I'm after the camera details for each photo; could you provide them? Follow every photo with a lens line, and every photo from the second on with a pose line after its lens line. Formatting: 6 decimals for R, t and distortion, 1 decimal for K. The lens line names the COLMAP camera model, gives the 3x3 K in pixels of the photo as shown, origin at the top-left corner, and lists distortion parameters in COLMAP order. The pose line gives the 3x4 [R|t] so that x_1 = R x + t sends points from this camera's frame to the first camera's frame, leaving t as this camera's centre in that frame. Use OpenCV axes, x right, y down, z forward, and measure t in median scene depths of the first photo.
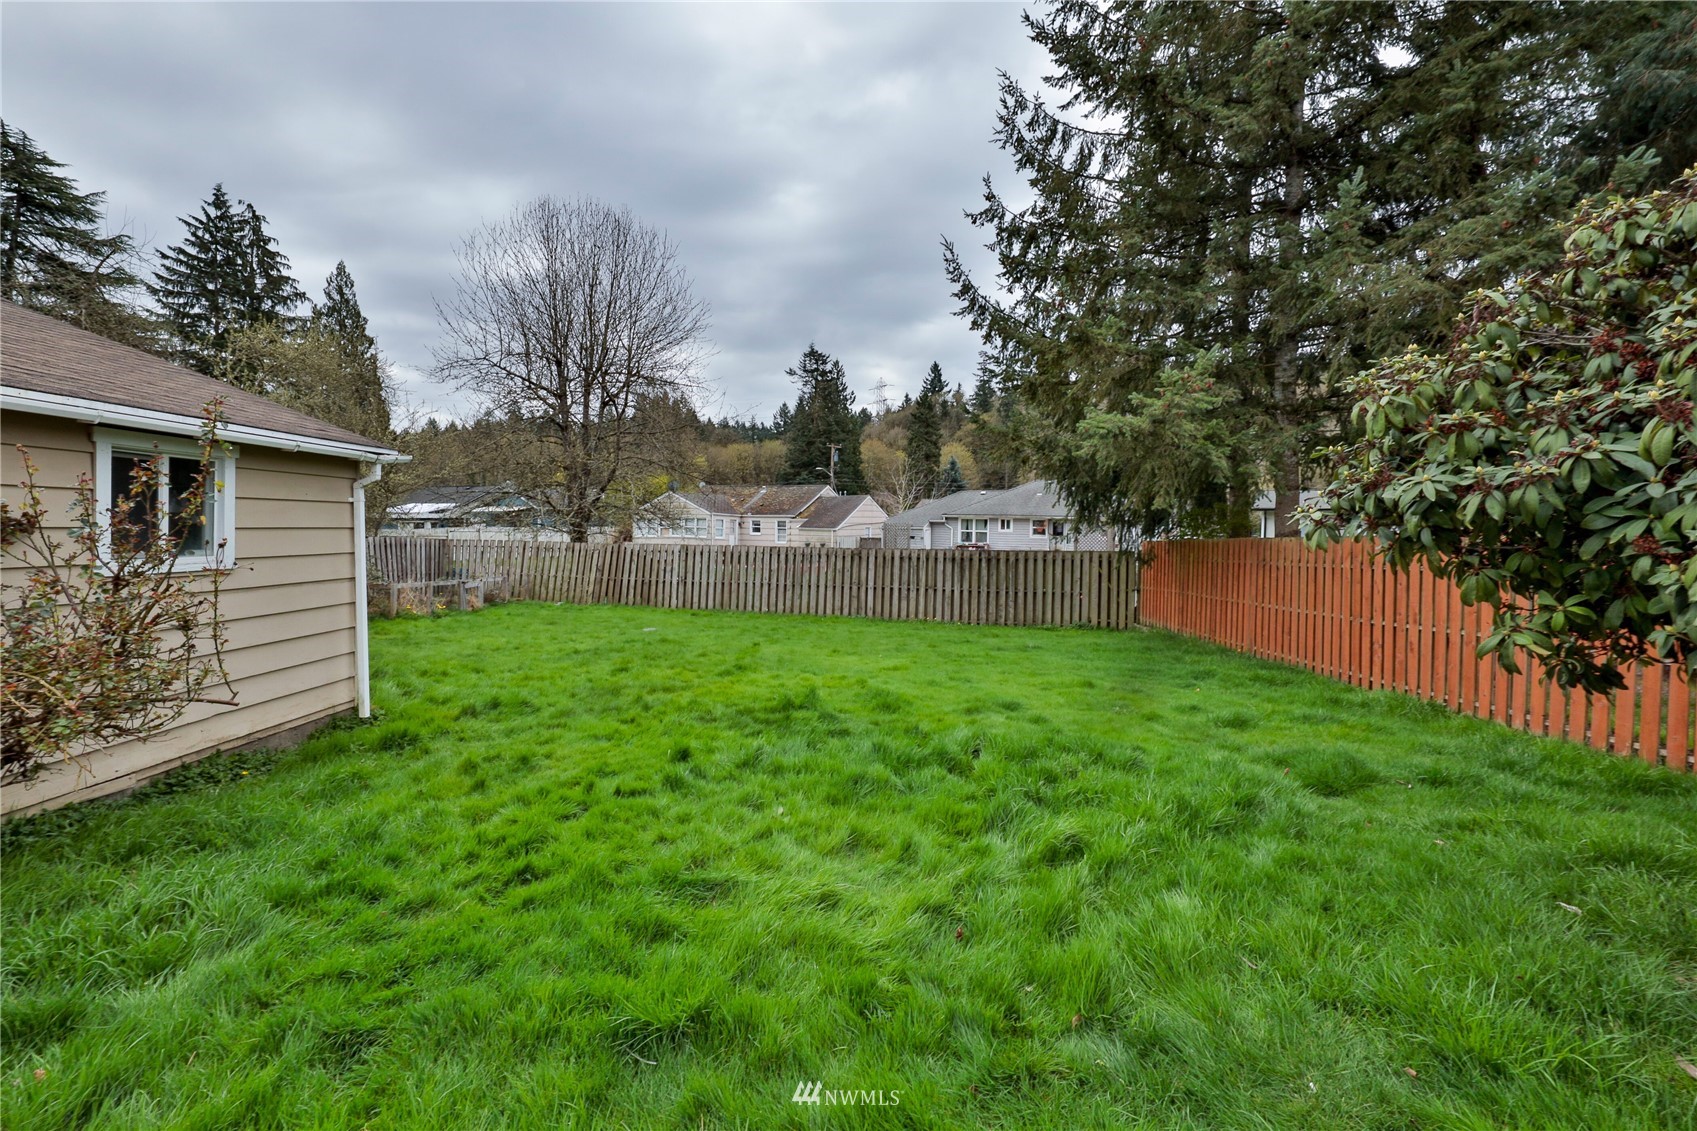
lens RADIAL K [[808.4, 0, 848.5], [0, 808.4, 565.5], [0, 0, 1]] dist [-0.002457, -0.000612]
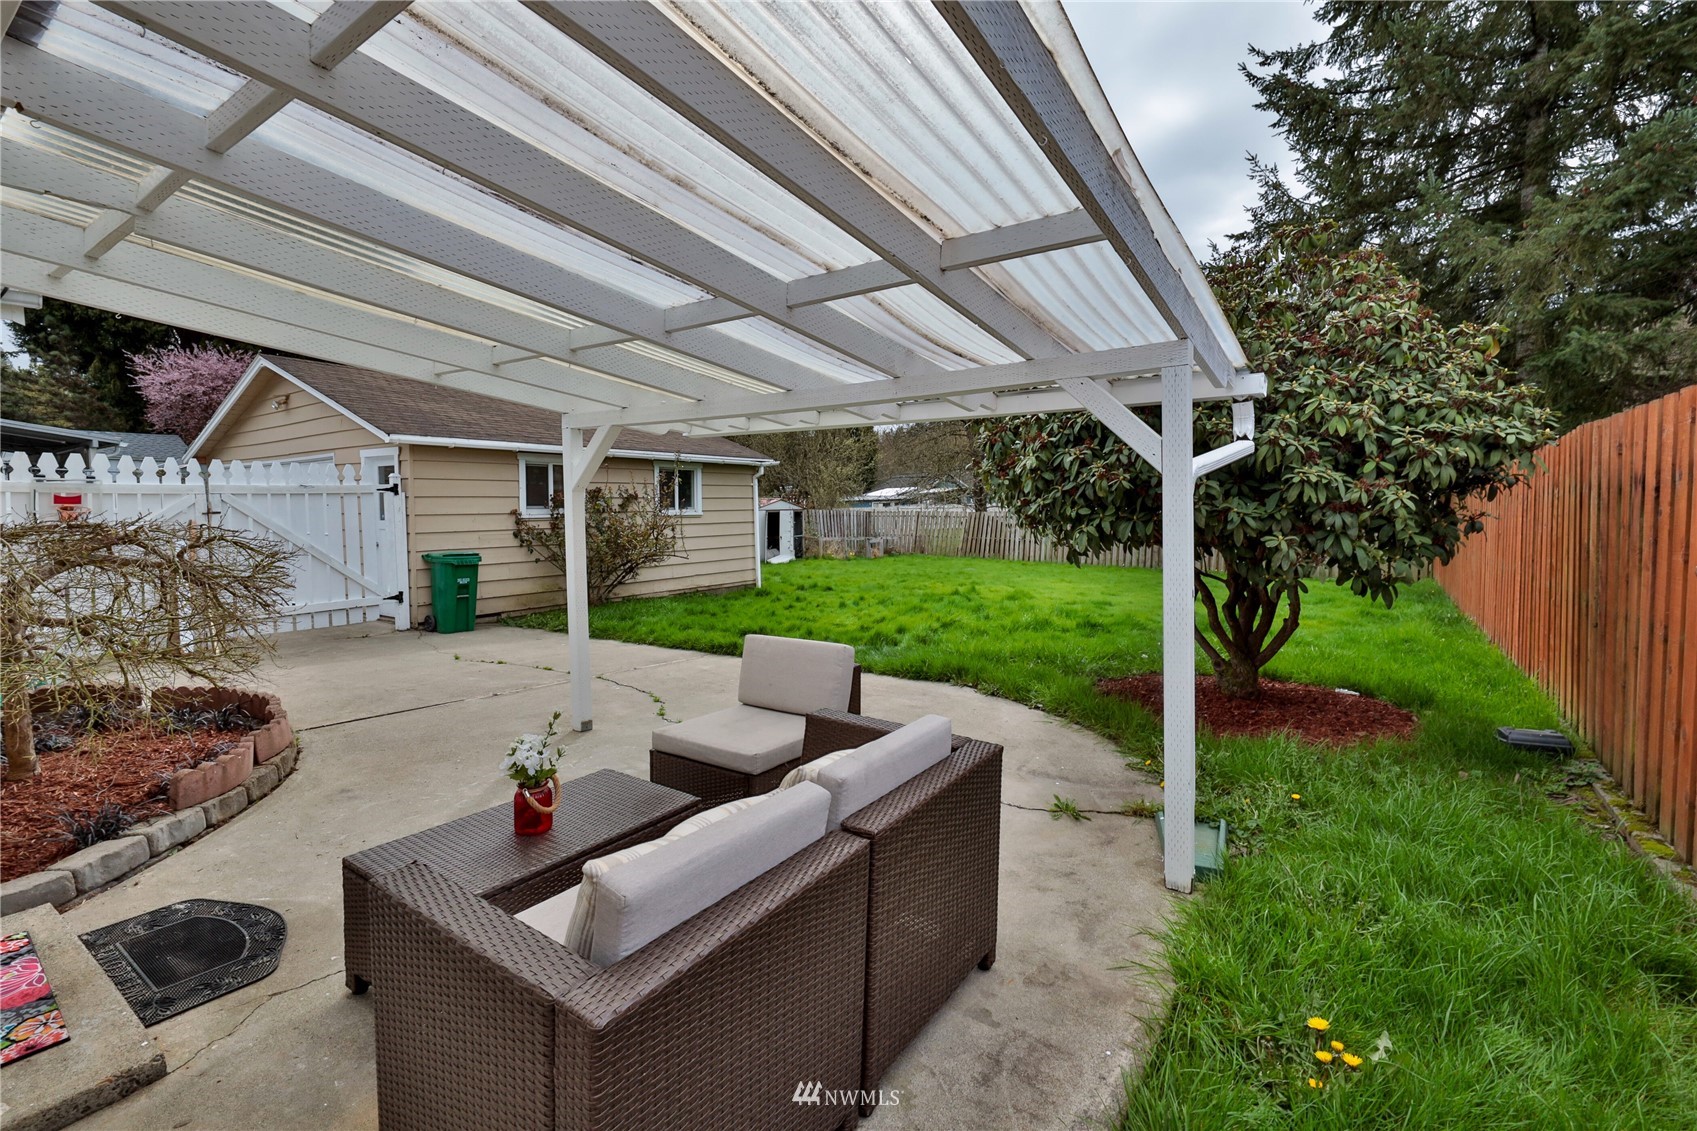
lens RADIAL K [[738.2, 0, 843.4], [0, 738.2, 540.6], [0, 0, 1]] dist [-0.001679, -0.000125]
pose [[0.841568, 0.005632, -0.540121, 0.632472], [-0.004647, 0.999984, 0.003186, 0.059955], [0.540131, -0.000171, 0.841581, -0.504422]]
